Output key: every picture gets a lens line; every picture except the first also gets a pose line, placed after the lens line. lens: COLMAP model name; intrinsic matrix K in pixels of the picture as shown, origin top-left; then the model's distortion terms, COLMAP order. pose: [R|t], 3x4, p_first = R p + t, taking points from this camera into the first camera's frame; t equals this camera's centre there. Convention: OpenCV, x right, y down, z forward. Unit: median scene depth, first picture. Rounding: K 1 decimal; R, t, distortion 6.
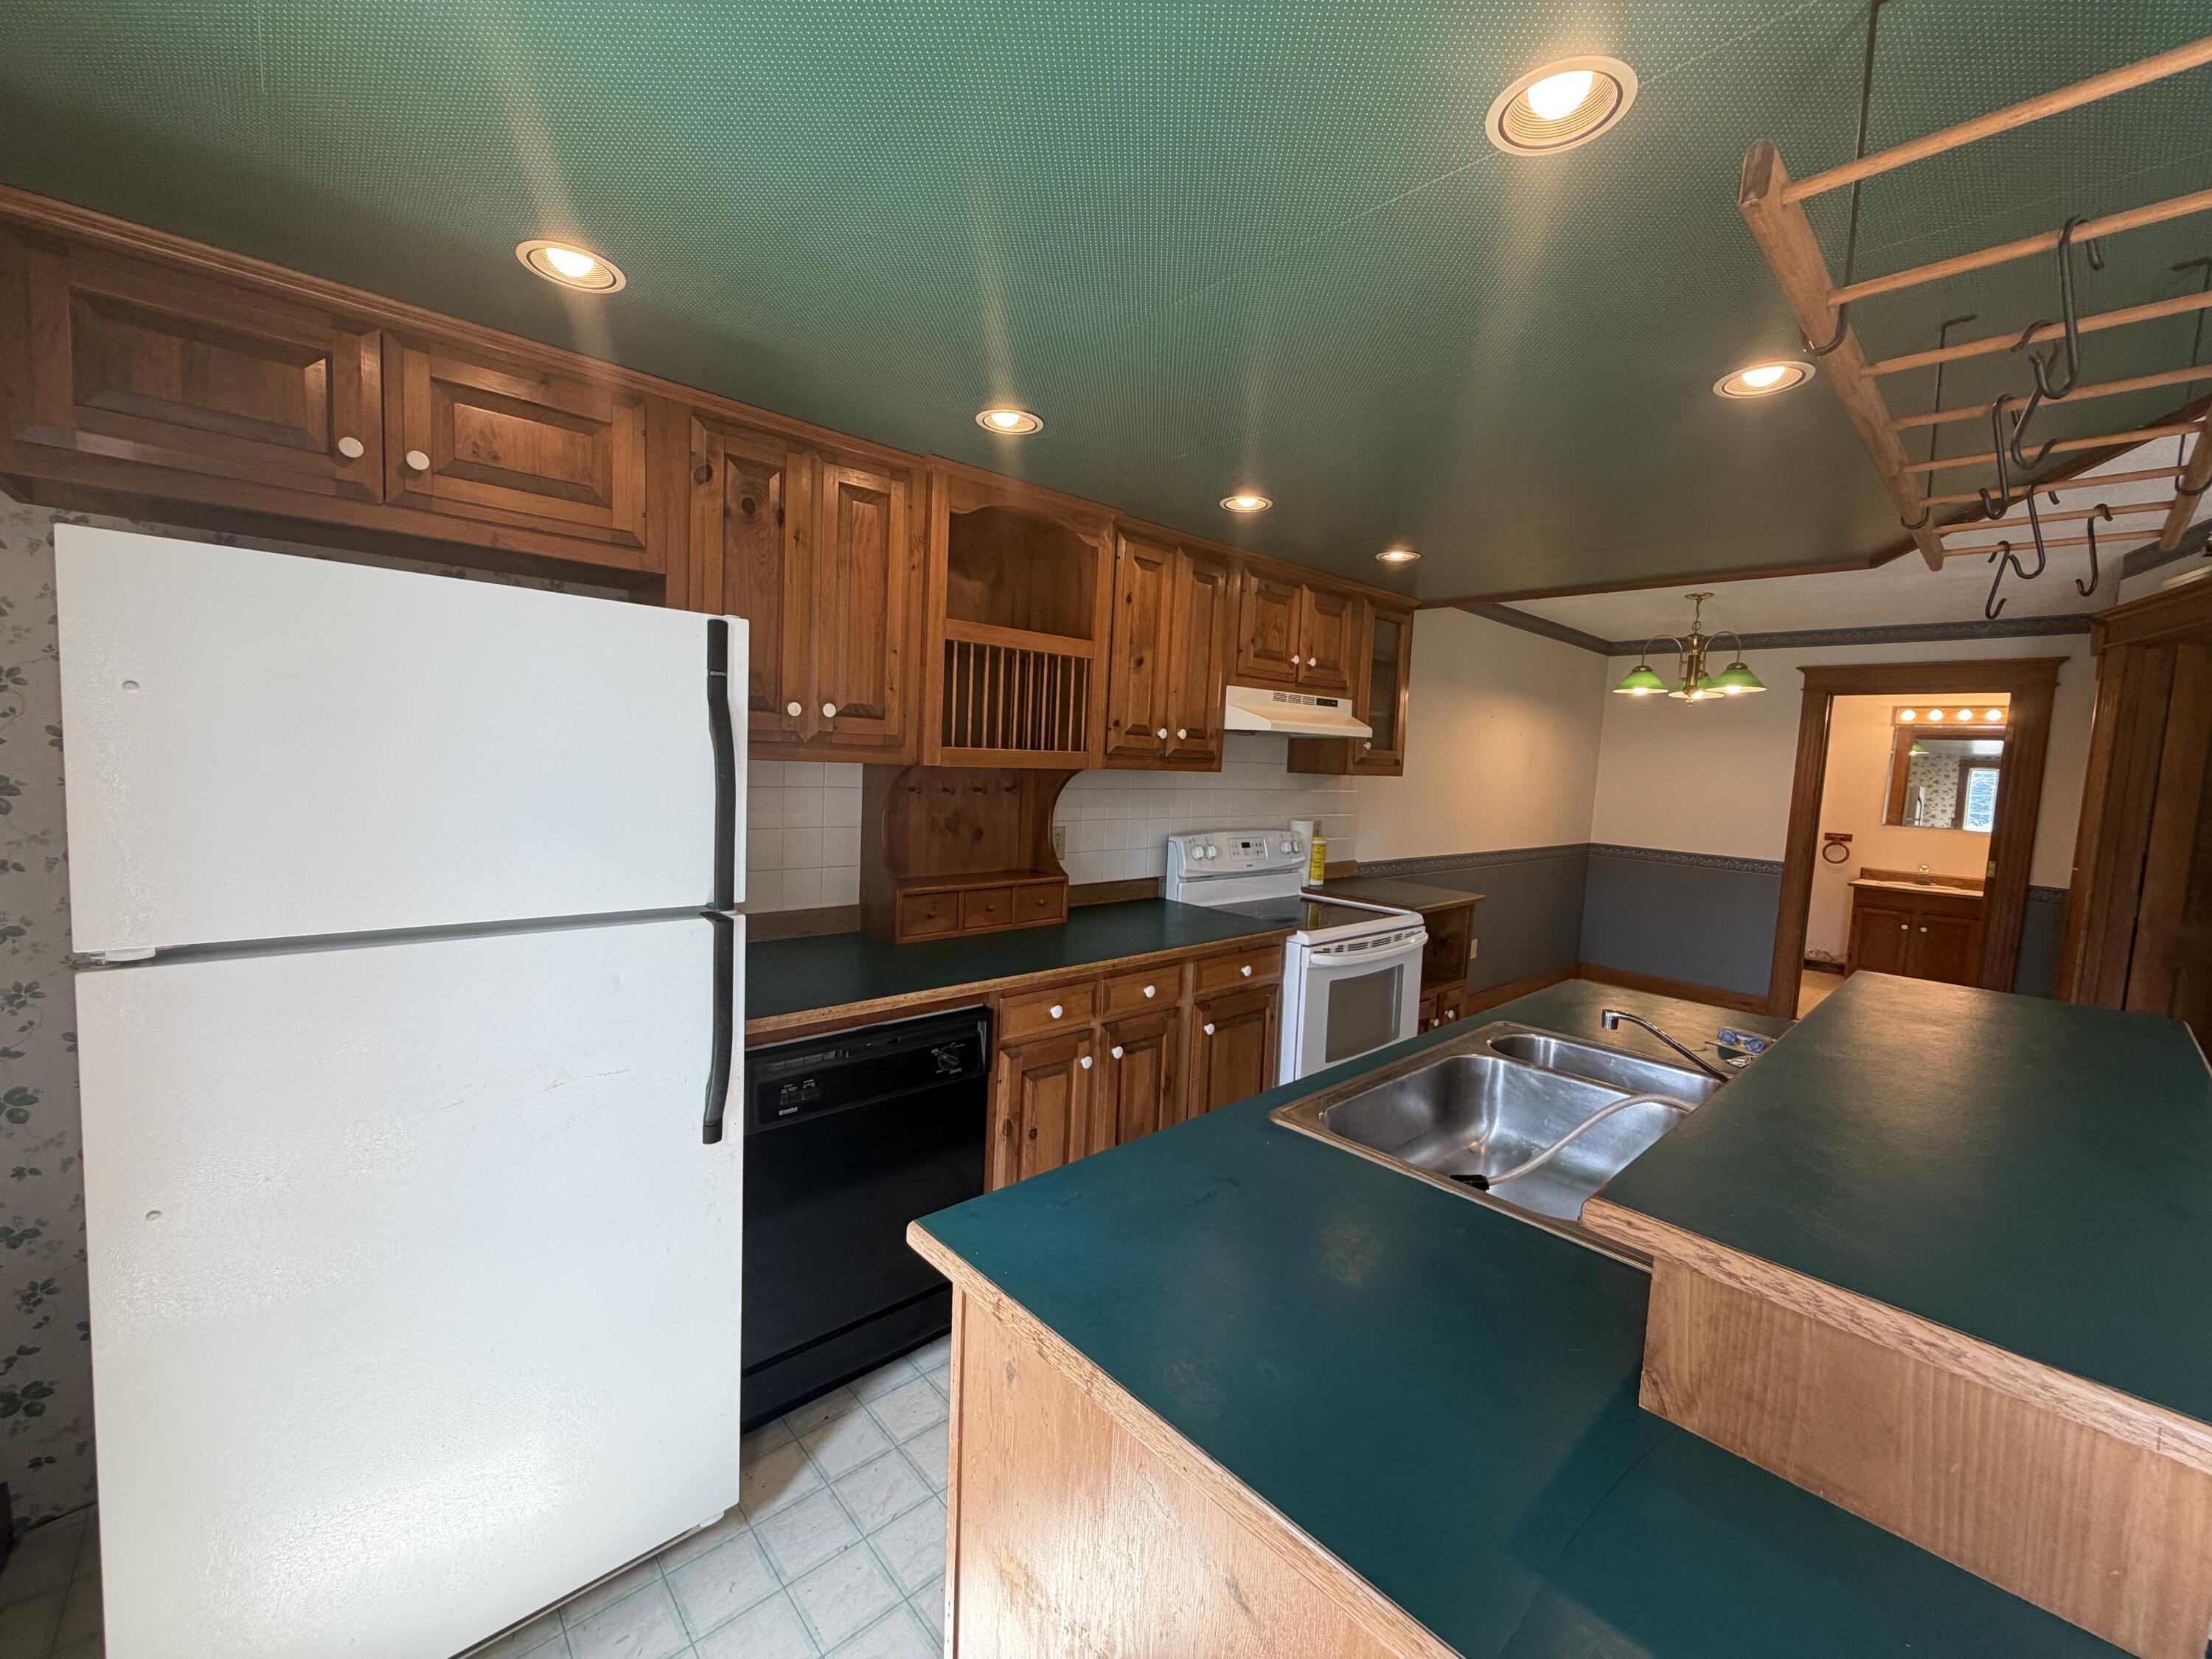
lens RADIAL K [[881.1, 0, 1099.8], [0, 881.1, 828.8], [0, 0, 1]] dist [-0.000343, 0.000083]
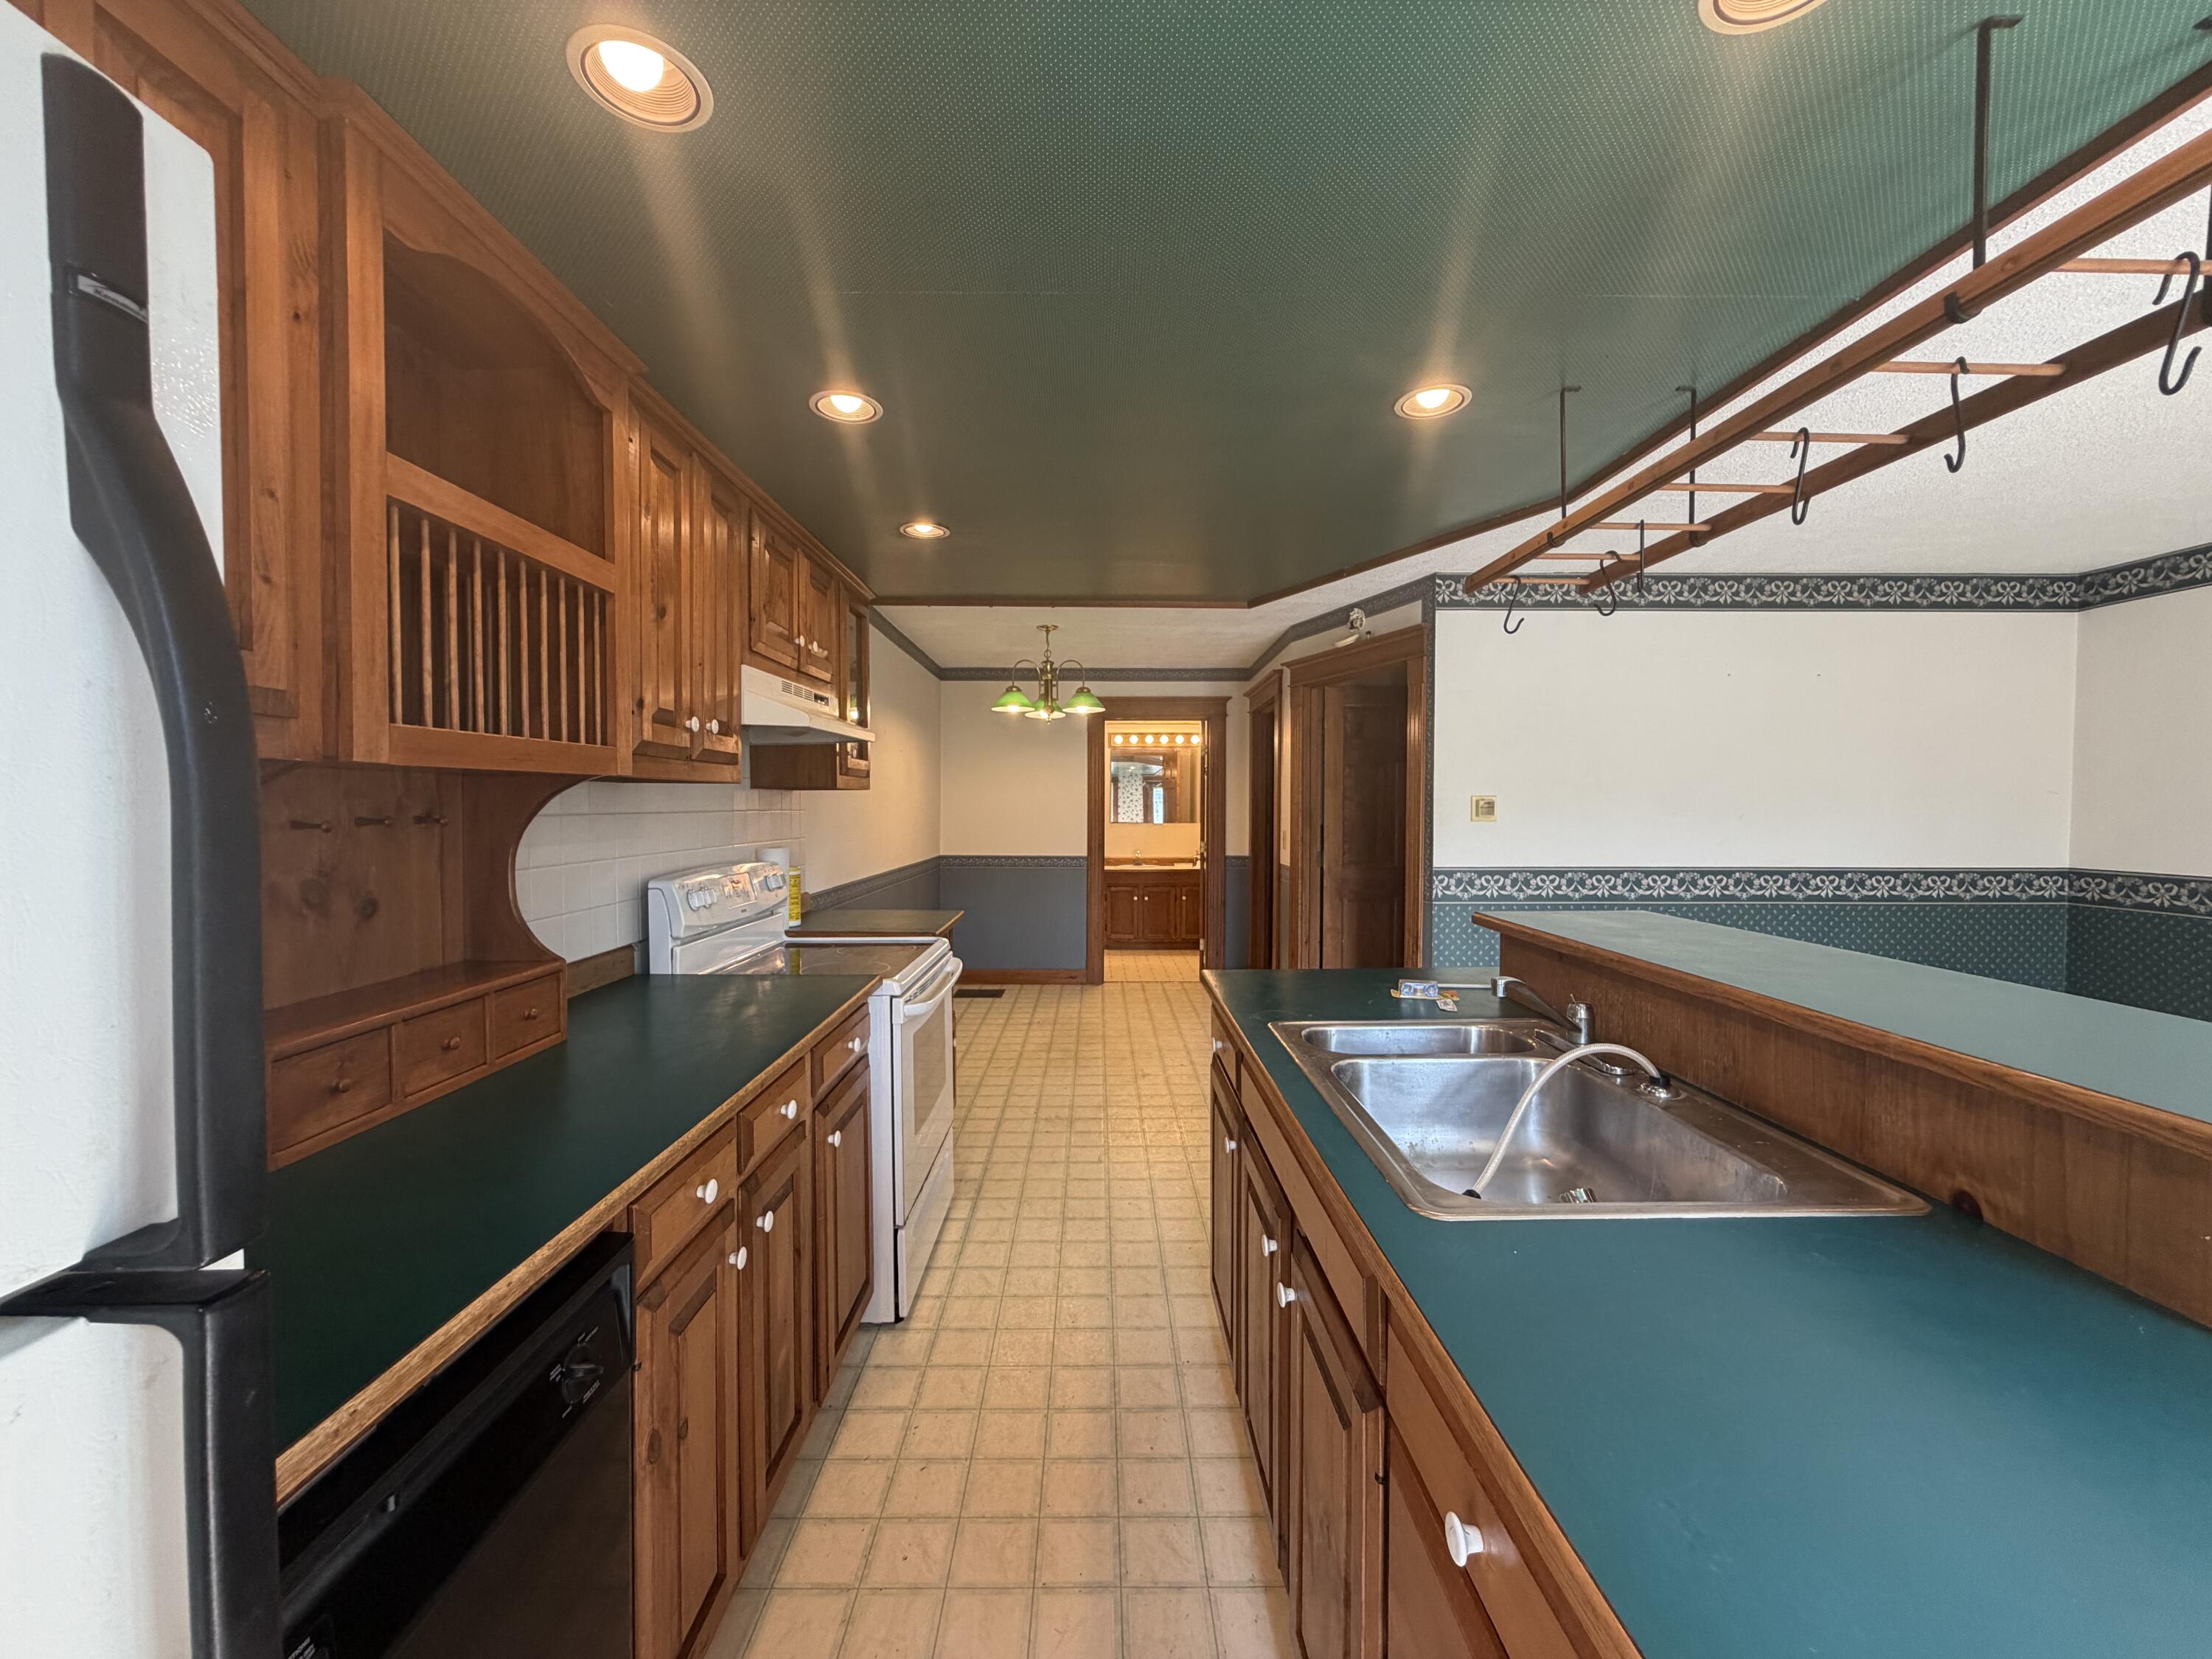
lens RADIAL K [[881.1, 0, 1099.8], [0, 881.1, 828.8], [0, 0, 1]] dist [-0.000343, 0.000083]
pose [[0.665901, -0.062668, 0.743404, -0.226334], [0.090939, 0.995853, 0.002491, -0.002533], [-0.740477, 0.065946, 0.668838, 0.329335]]
